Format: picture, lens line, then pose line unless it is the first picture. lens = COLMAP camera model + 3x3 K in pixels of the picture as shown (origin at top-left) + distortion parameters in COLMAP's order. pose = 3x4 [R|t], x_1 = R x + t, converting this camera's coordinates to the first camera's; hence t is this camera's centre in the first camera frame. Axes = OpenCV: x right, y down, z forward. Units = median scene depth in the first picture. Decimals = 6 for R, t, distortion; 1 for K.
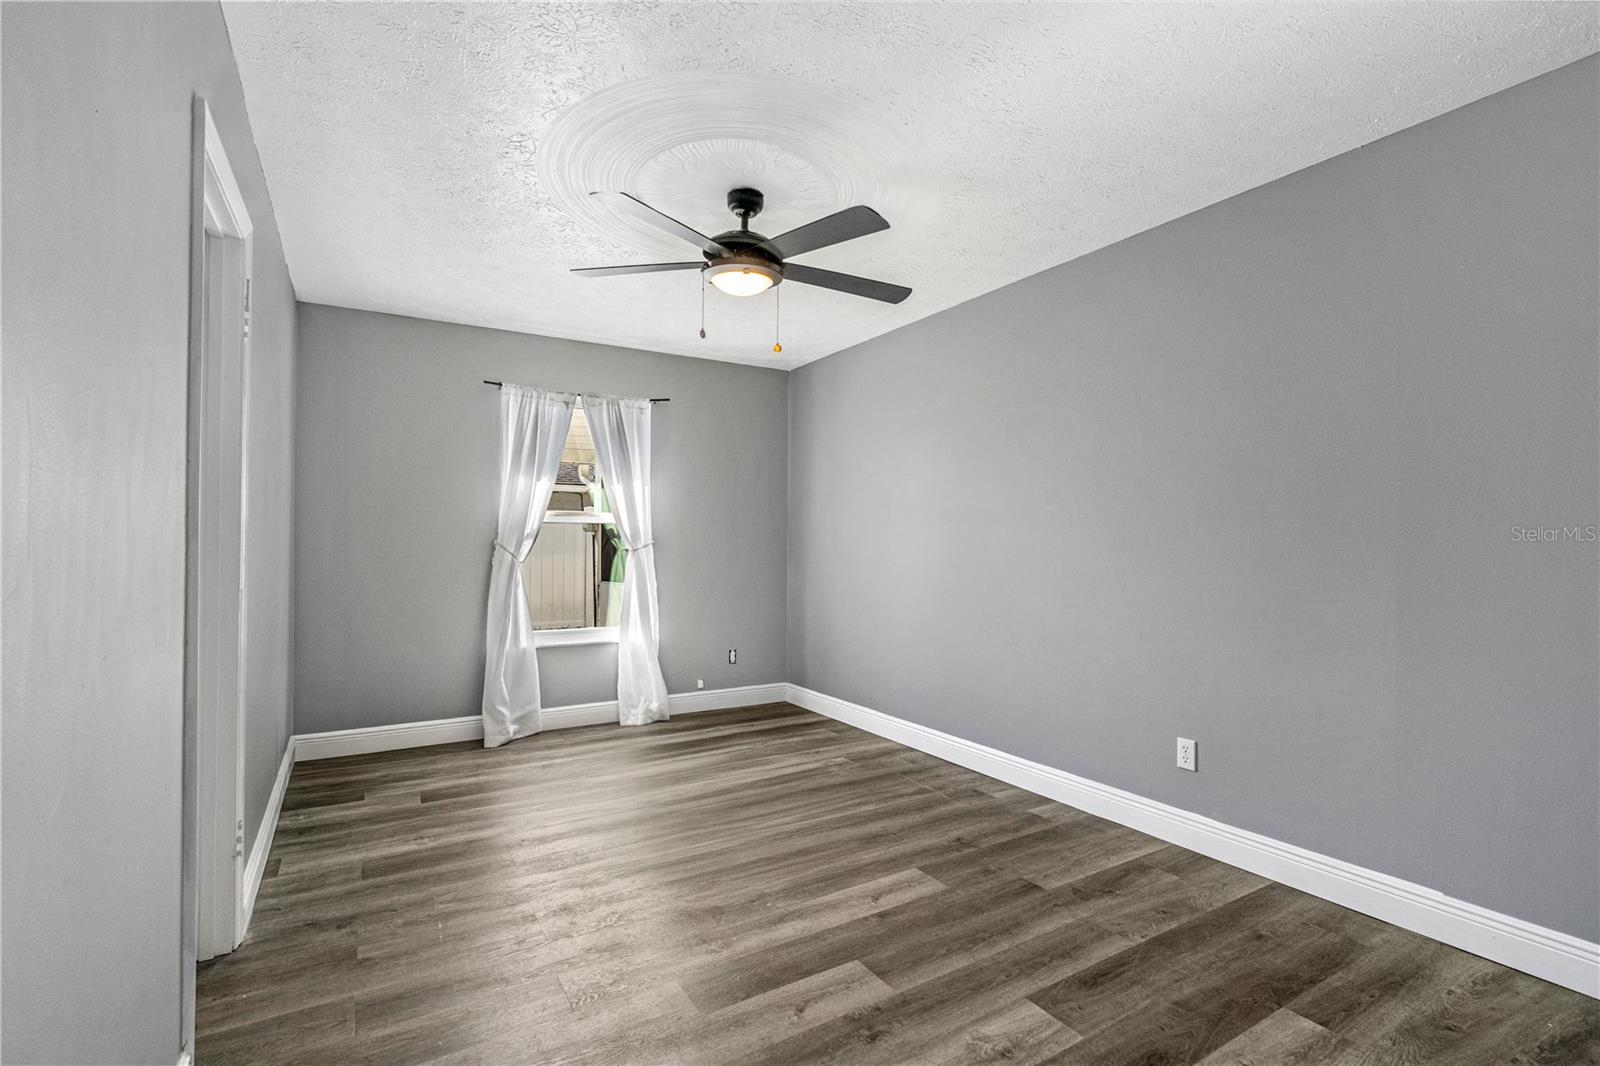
lens RADIAL K [[738.8, 0, 807.7], [0, 738.8, 544.8], [0, 0, 1]] dist [-0.003430, 0.000026]
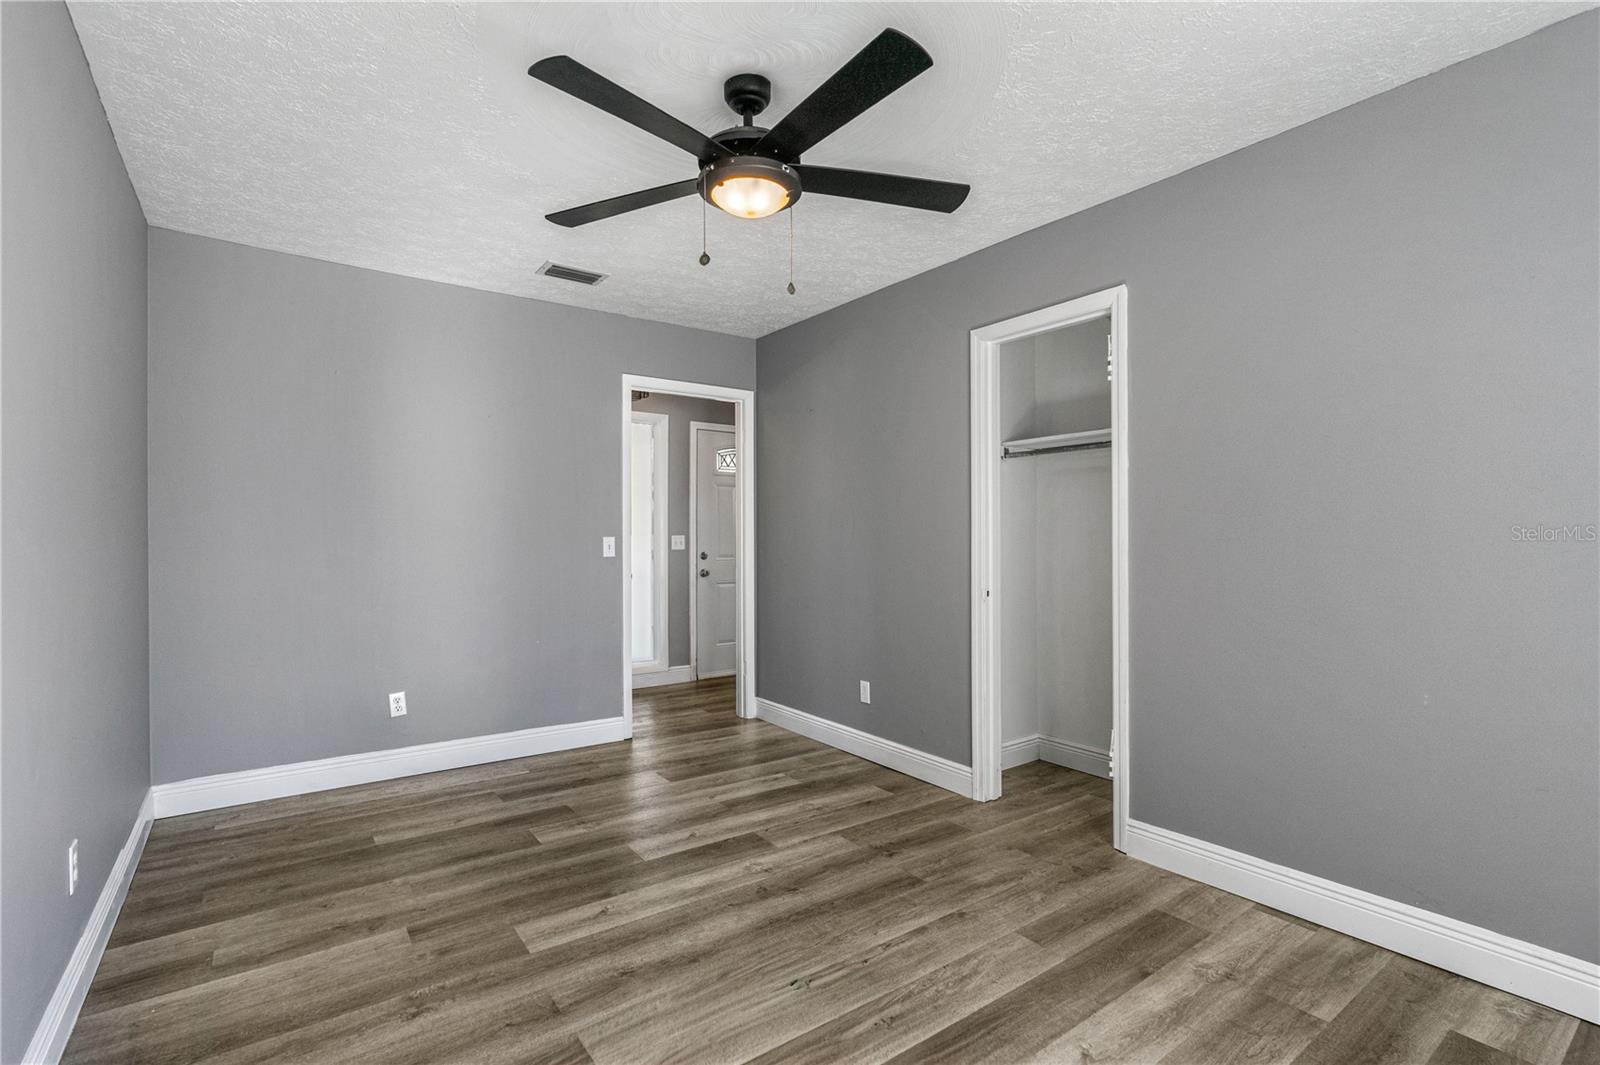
lens RADIAL K [[738.8, 0, 807.7], [0, 738.8, 544.3], [0, 0, 1]] dist [-0.003430, 0.000026]
pose [[-0.995914, -0.000902, -0.090300, -0.086322], [-0.001747, 0.999955, 0.009289, -0.013317], [0.090288, 0.009409, -0.995871, 1.960585]]
